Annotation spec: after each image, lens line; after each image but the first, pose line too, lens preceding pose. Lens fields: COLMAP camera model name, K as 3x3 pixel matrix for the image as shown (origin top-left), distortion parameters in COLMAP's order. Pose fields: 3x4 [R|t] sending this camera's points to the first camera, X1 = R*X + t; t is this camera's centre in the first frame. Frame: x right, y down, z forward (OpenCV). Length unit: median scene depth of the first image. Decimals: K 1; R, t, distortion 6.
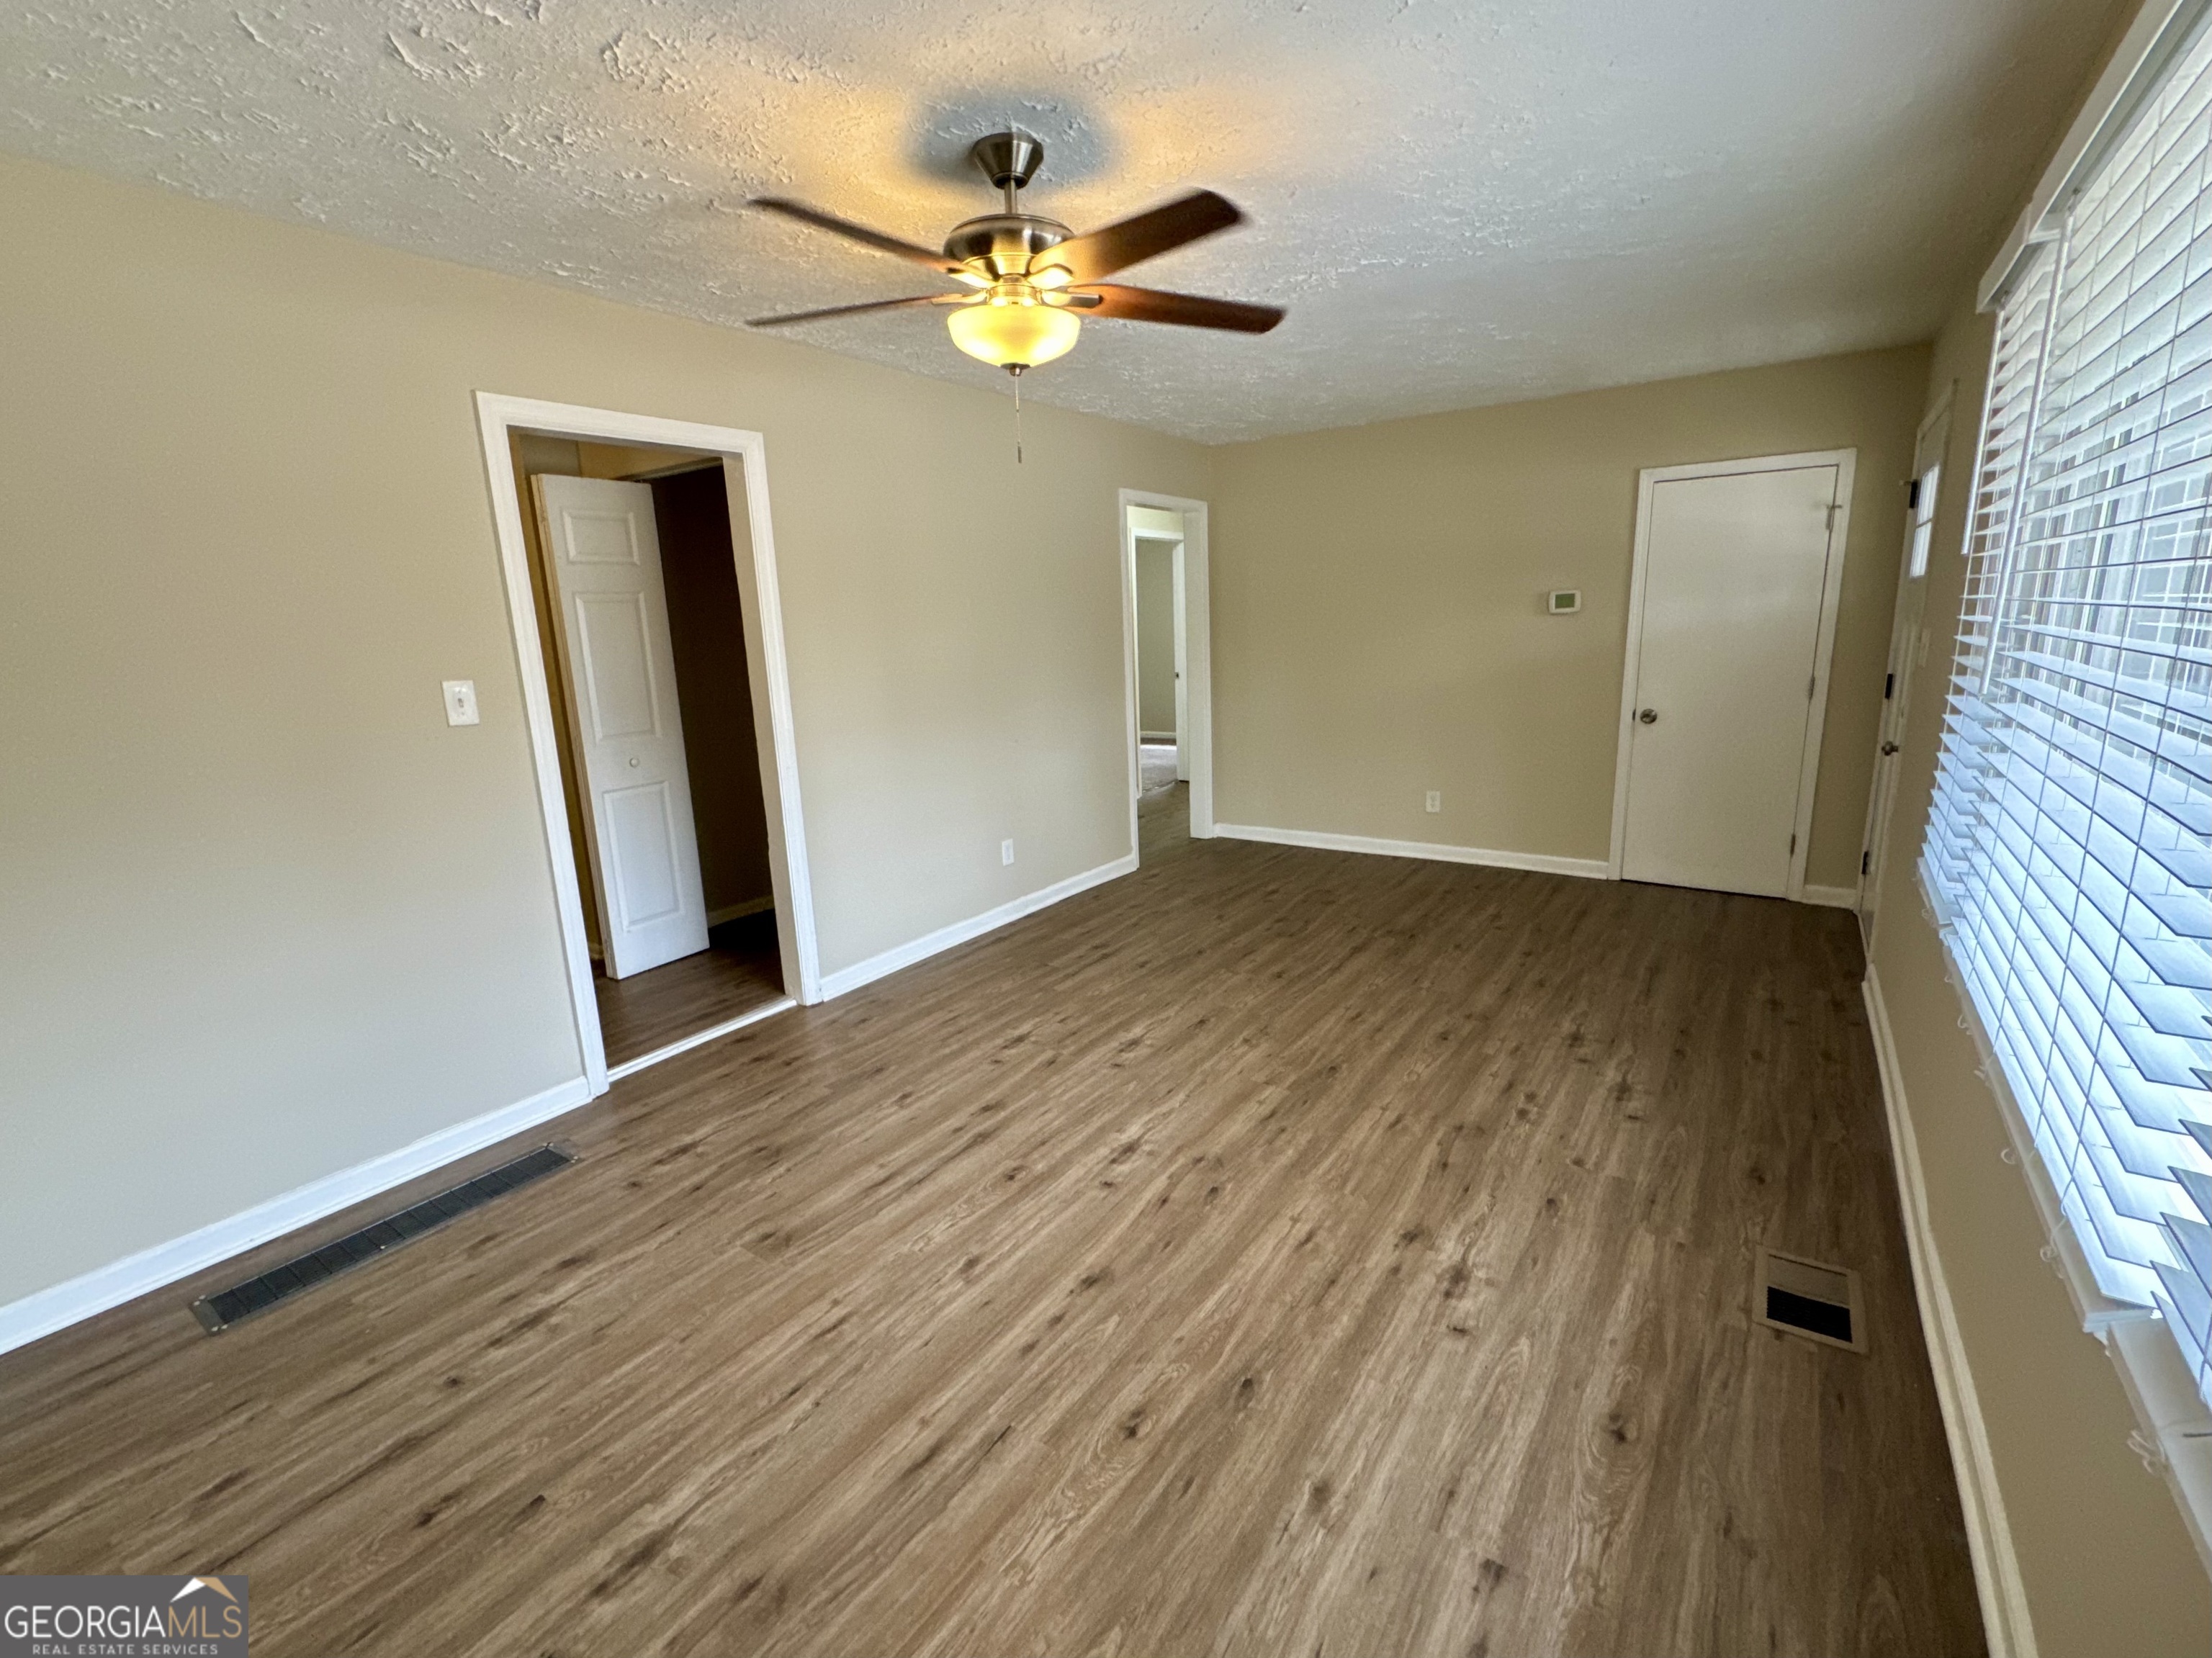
lens RADIAL K [[882.9, 0, 1099.7], [0, 882.9, 831.1], [0, 0, 1]] dist [0.000186, 0.000035]
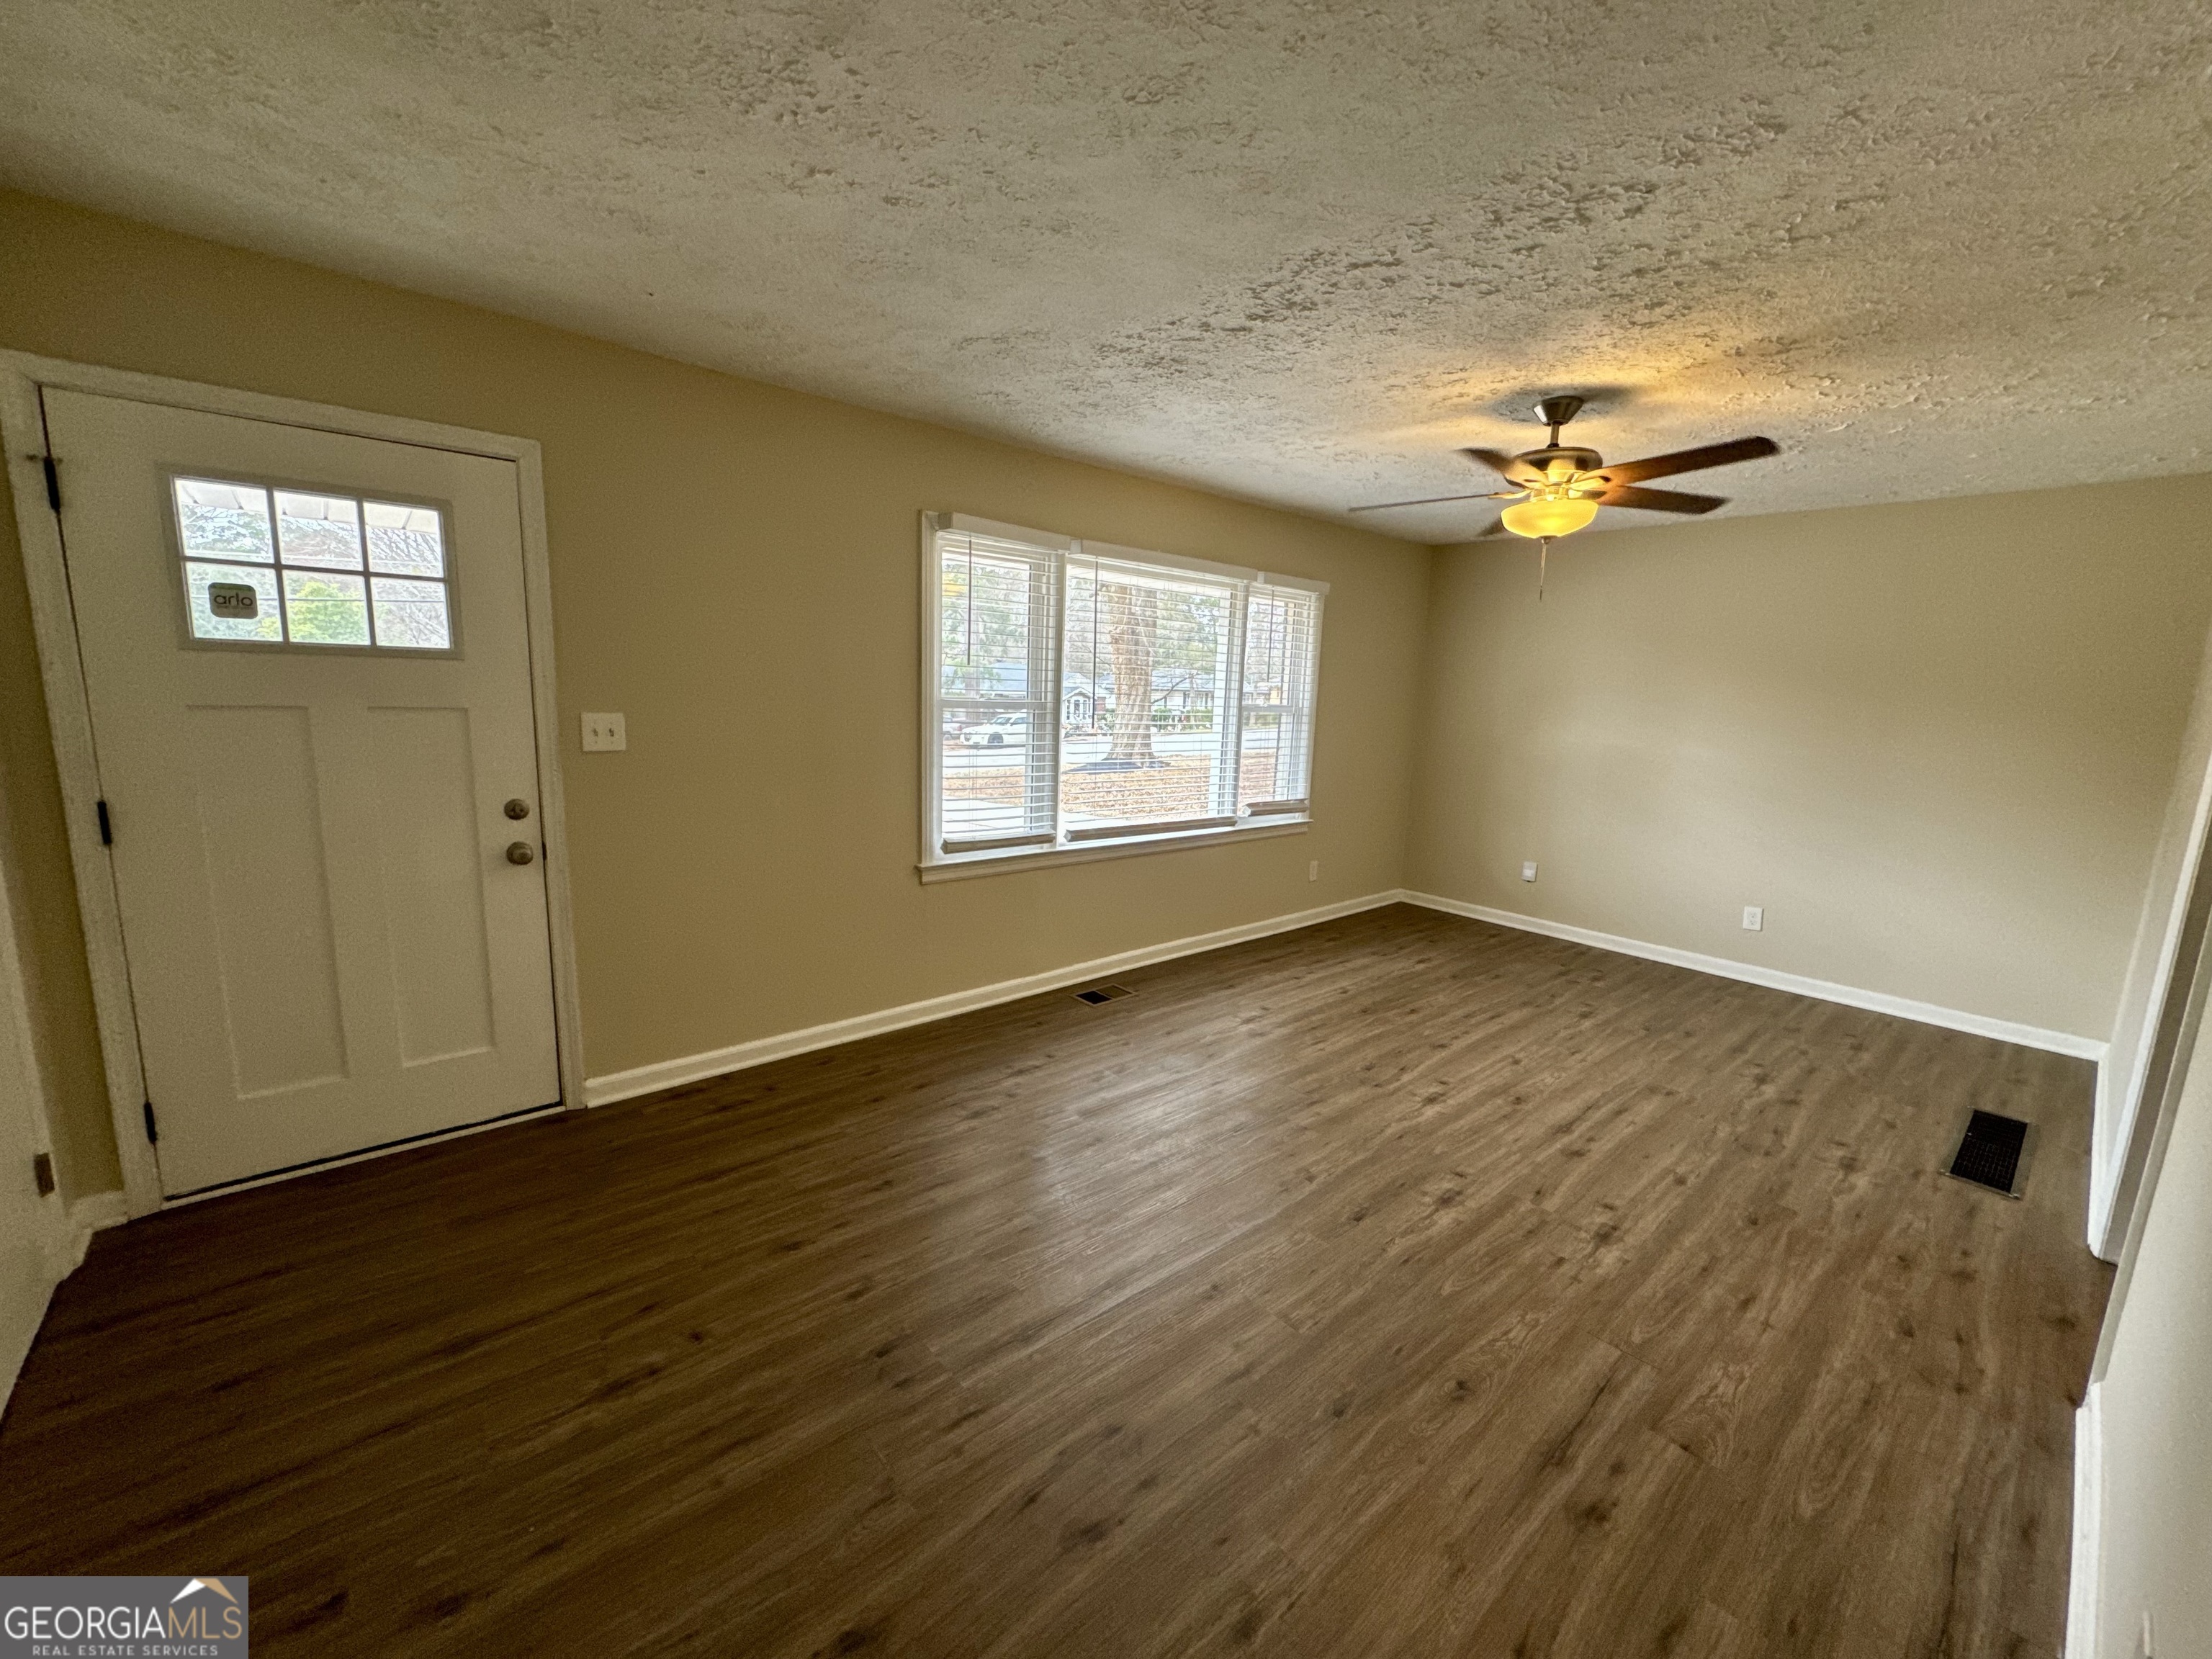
lens RADIAL K [[883.0, 0, 1099.7], [0, 883.0, 831.6], [0, 0, 1]] dist [0.000186, 0.000035]
pose [[-0.972321, -0.037814, 0.230570, 0.232627], [0.053503, 0.924563, 0.377255, -0.549194], [-0.227442, 0.379149, -0.896948, 2.202010]]
